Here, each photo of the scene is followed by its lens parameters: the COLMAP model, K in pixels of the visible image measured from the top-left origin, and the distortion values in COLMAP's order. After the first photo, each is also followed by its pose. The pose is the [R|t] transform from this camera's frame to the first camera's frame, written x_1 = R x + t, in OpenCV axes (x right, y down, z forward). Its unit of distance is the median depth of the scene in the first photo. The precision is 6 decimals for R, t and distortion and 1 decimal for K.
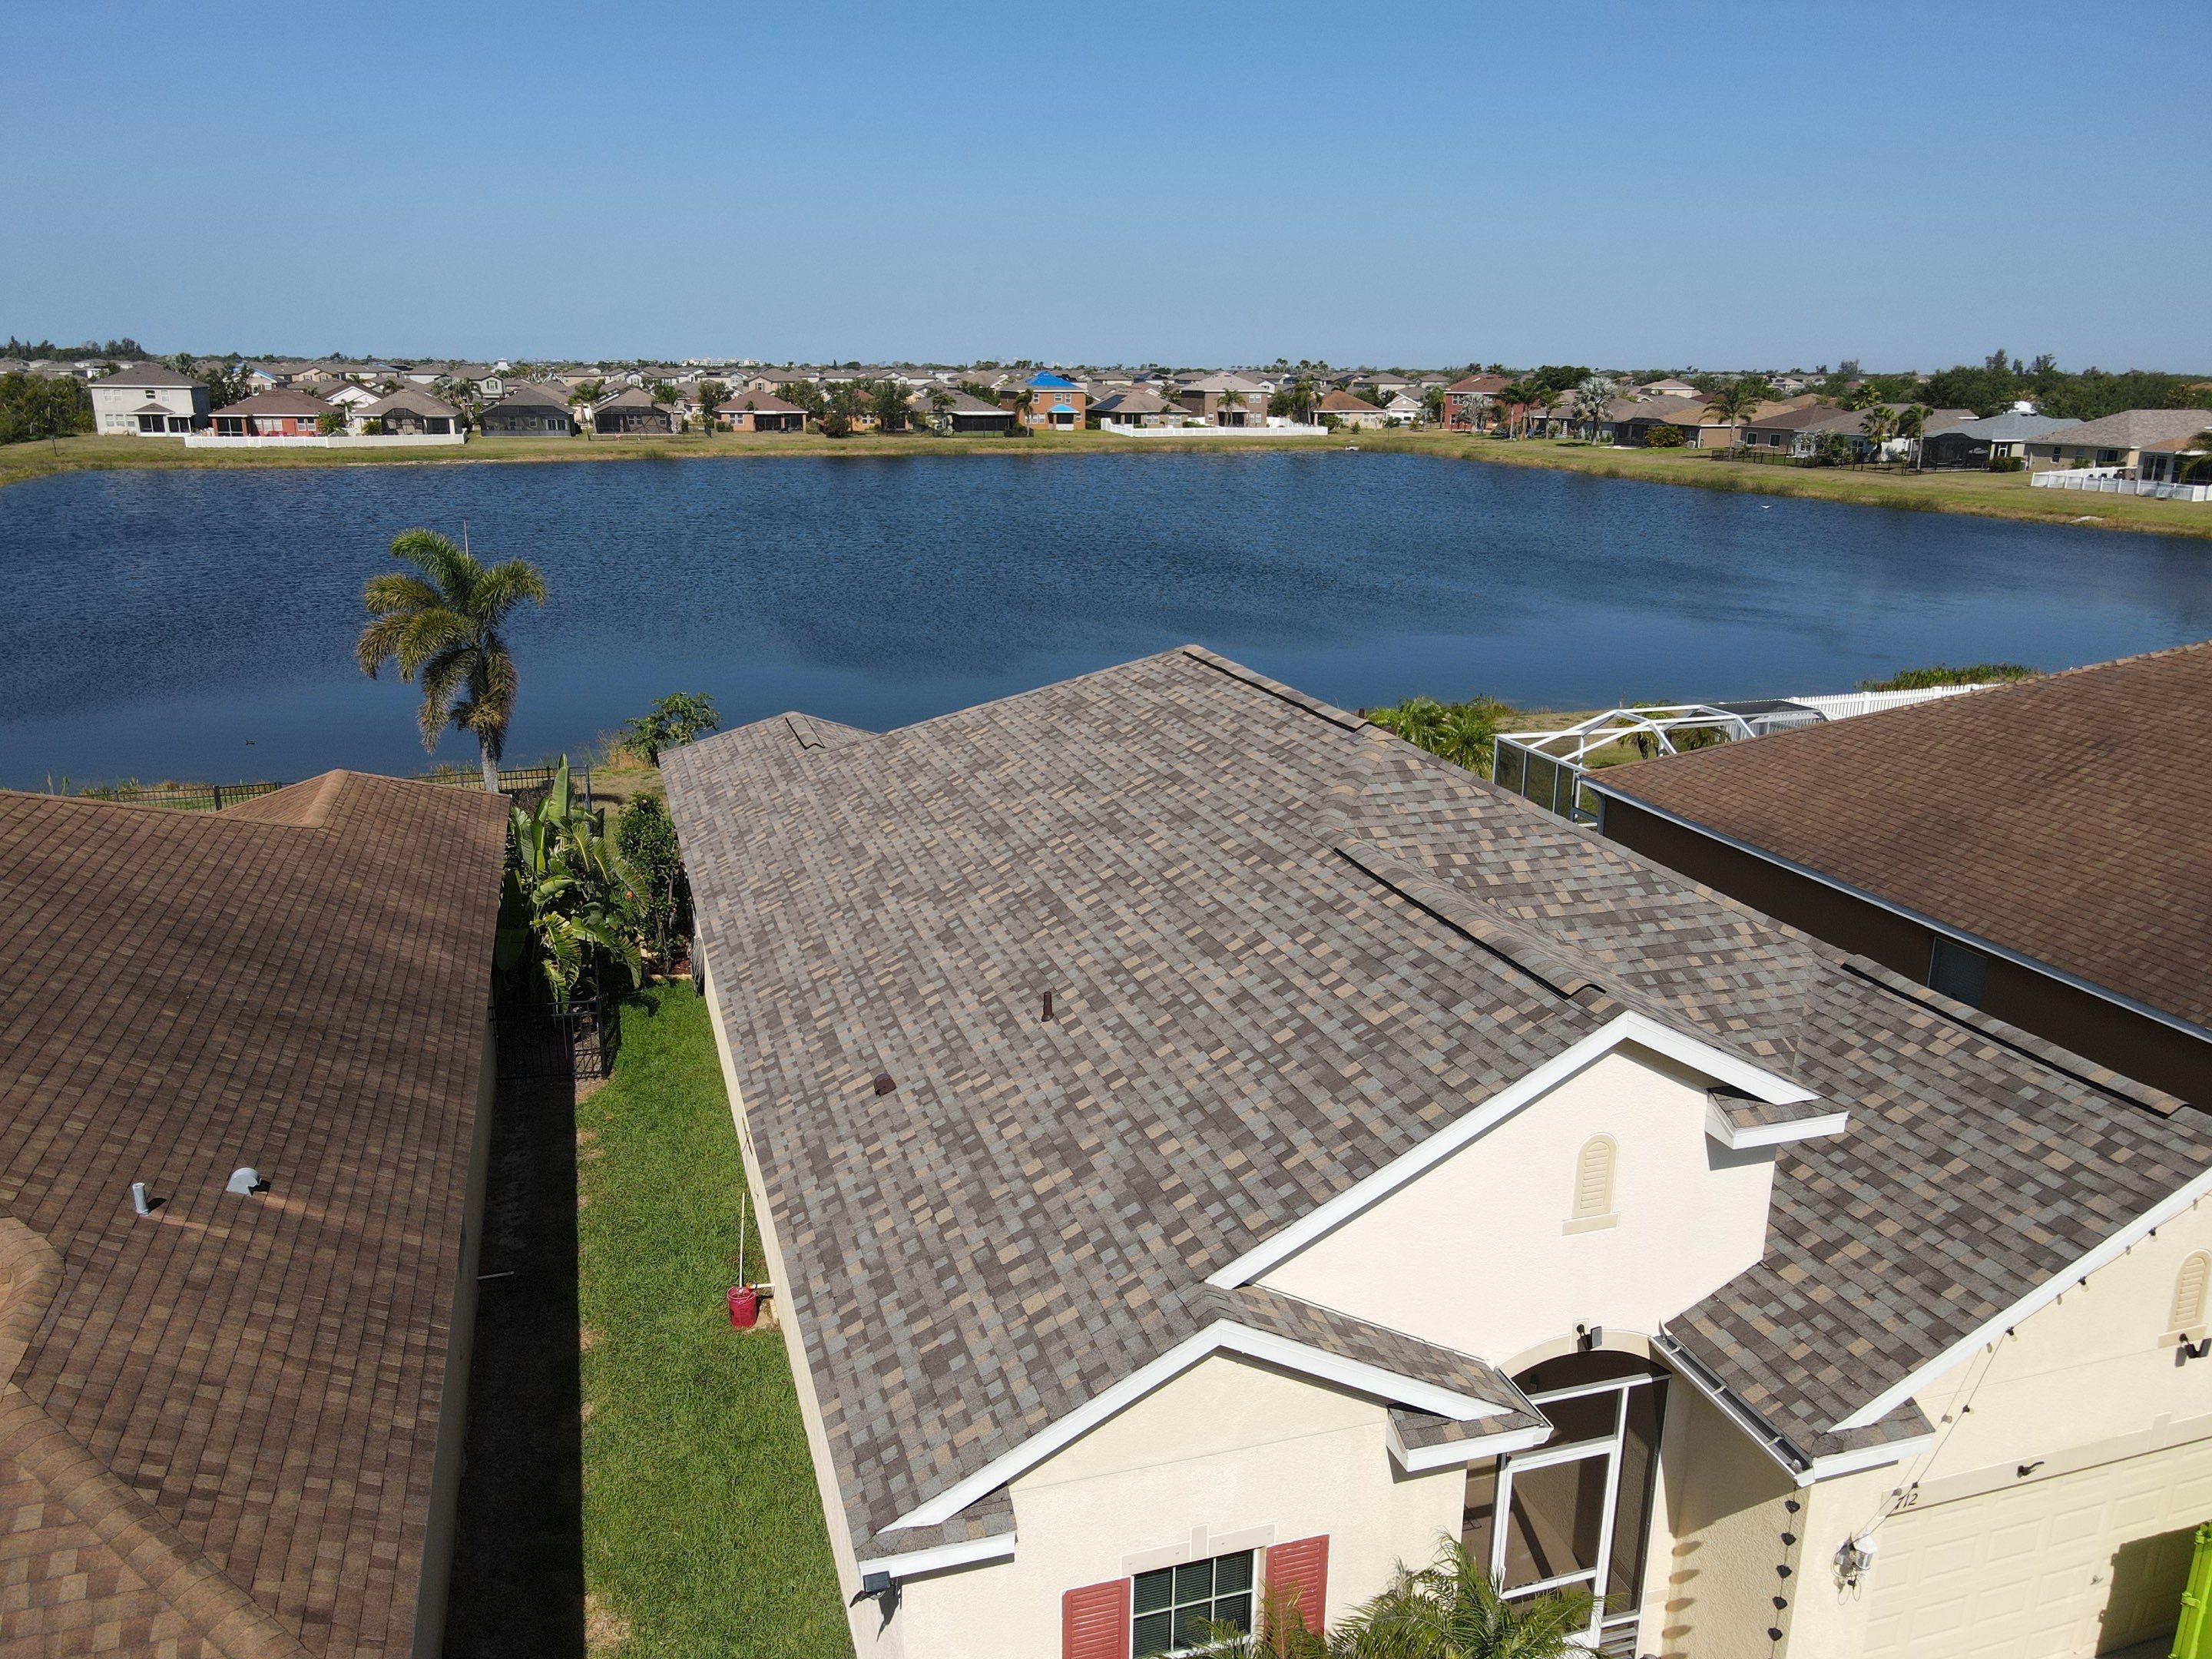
lens RADIAL K [[1580.5, 0, 1067.2], [0, 1580.5, 837.3], [0, 0, 1]] dist [0.013064, 0.011157]
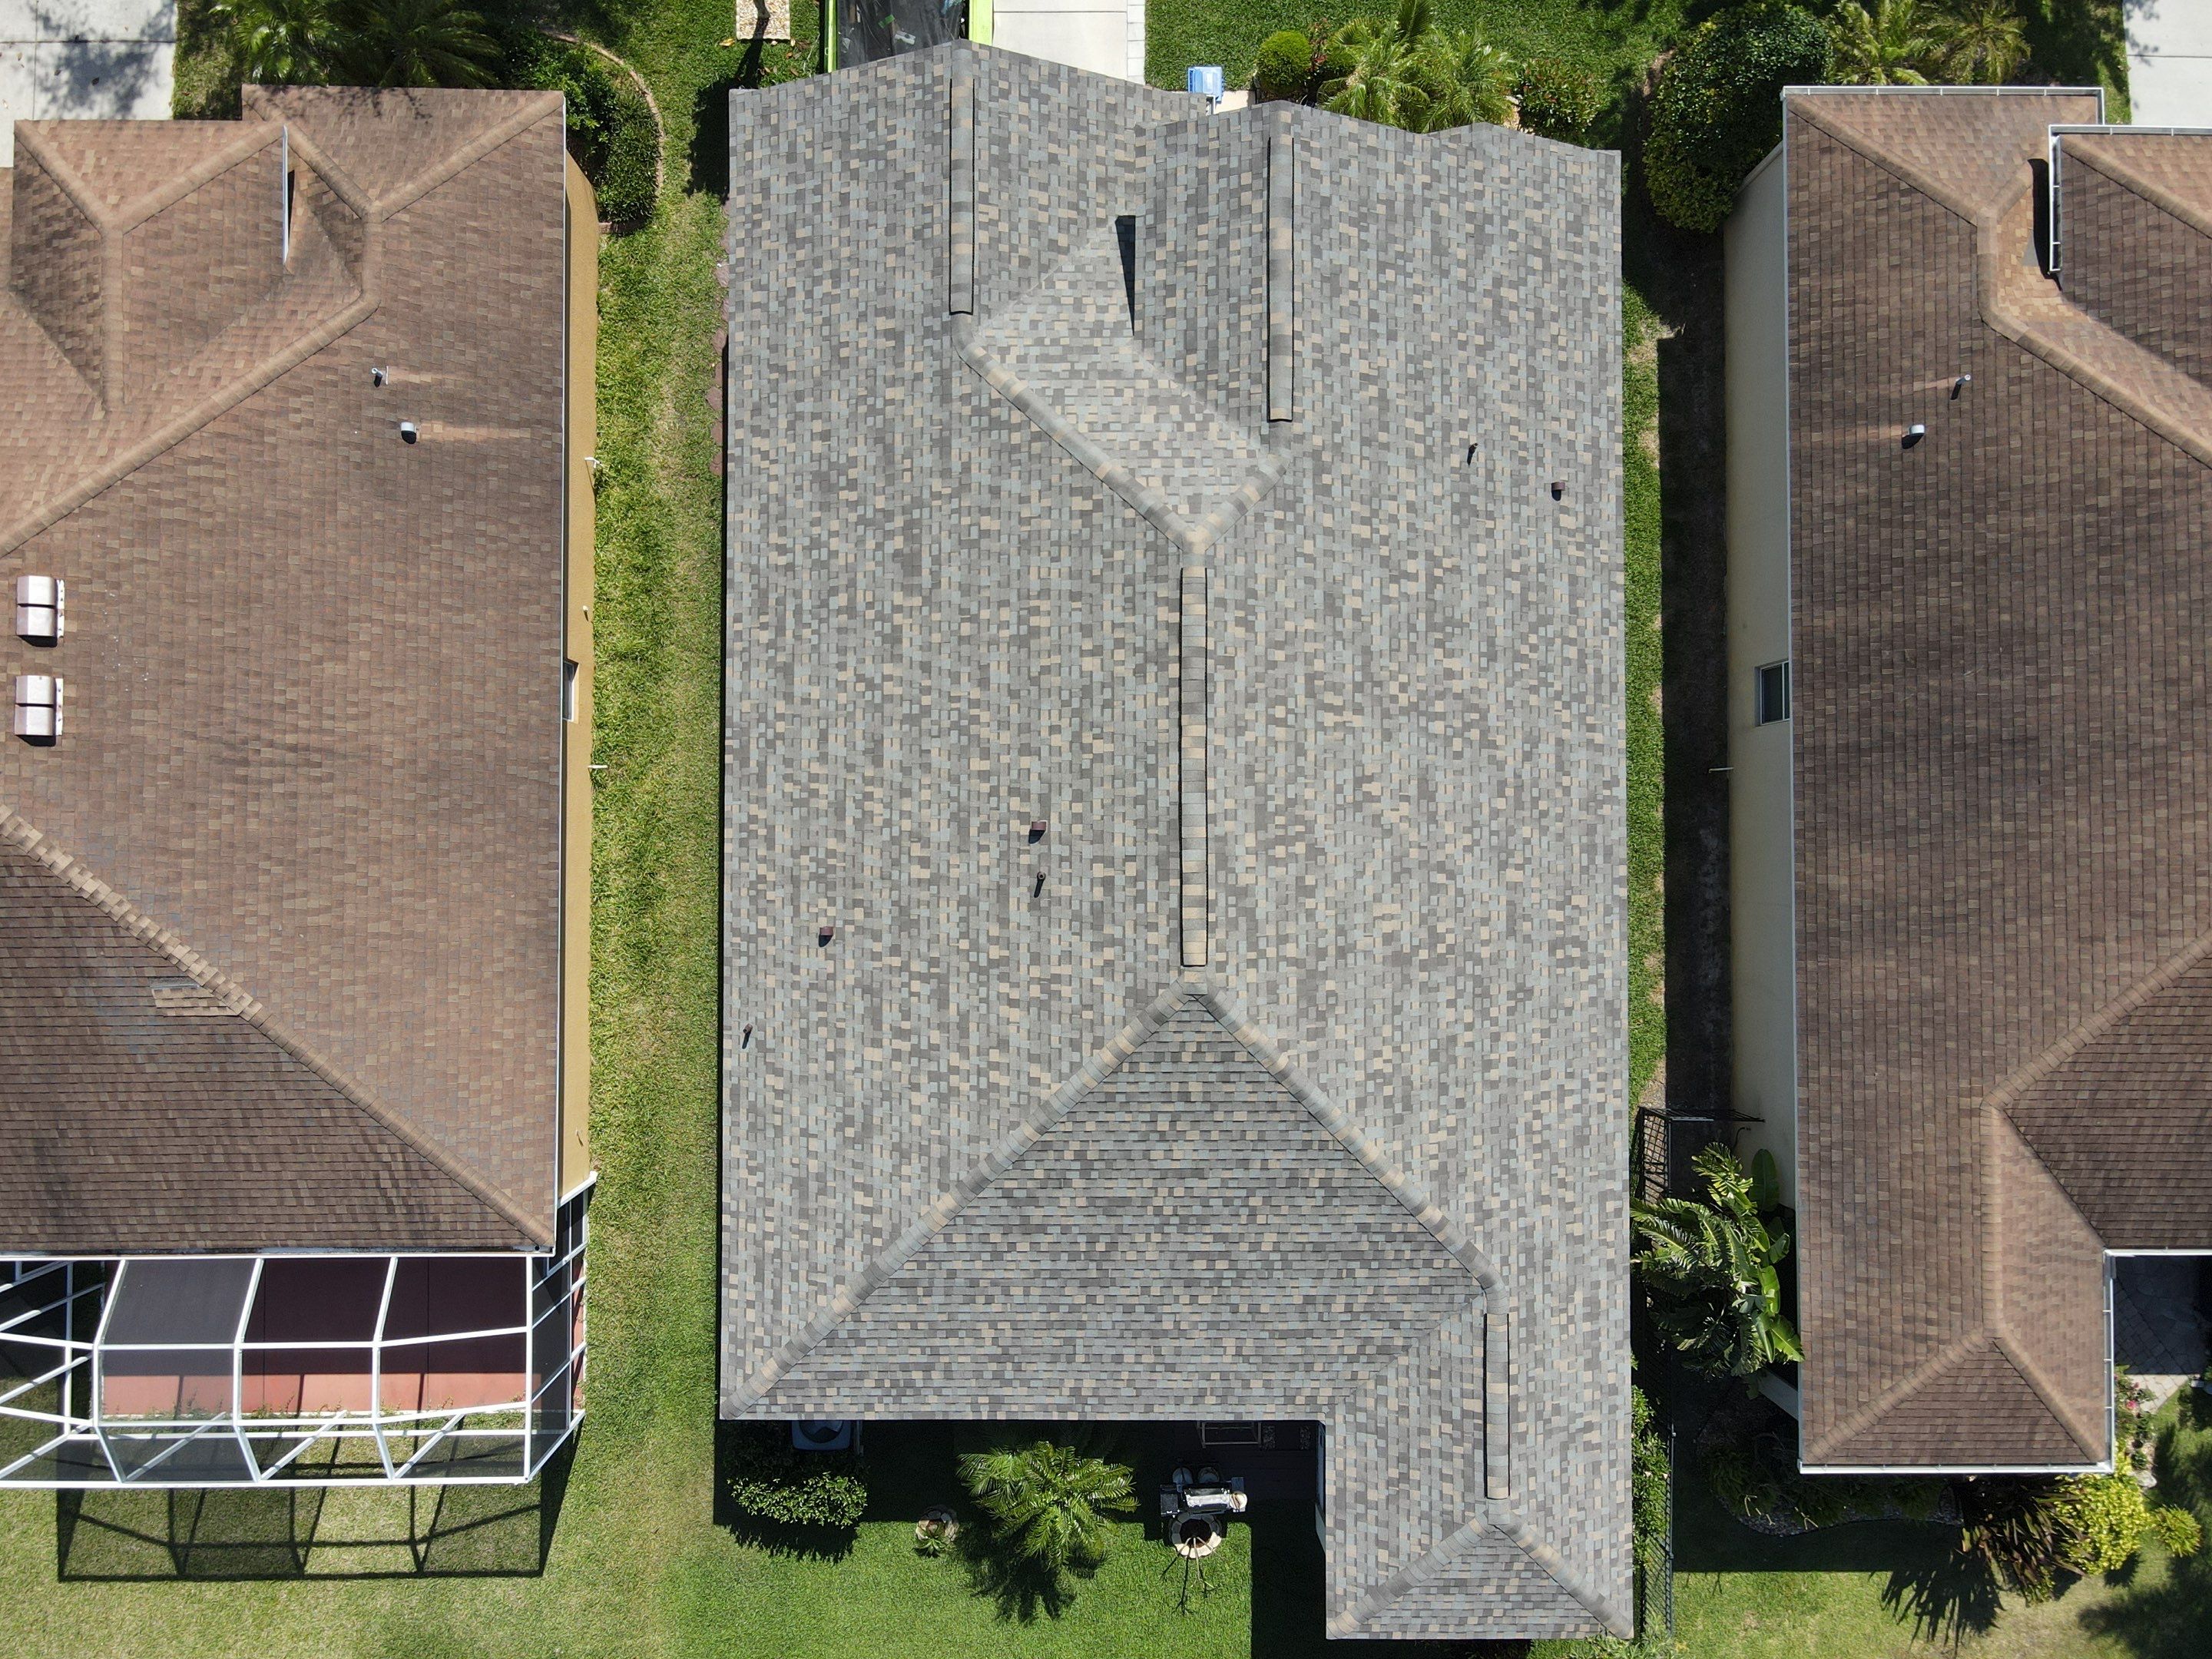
lens RADIAL K [[1580.5, 0, 1067.2], [0, 1580.5, 837.3], [0, 0, 1]] dist [0.013064, 0.011157]
pose [[-0.956565, -0.291465, -0.005534, 0.015800], [0.071800, -0.253956, 0.964547, -0.090313], [-0.282538, 0.922255, 0.263852, 0.062132]]
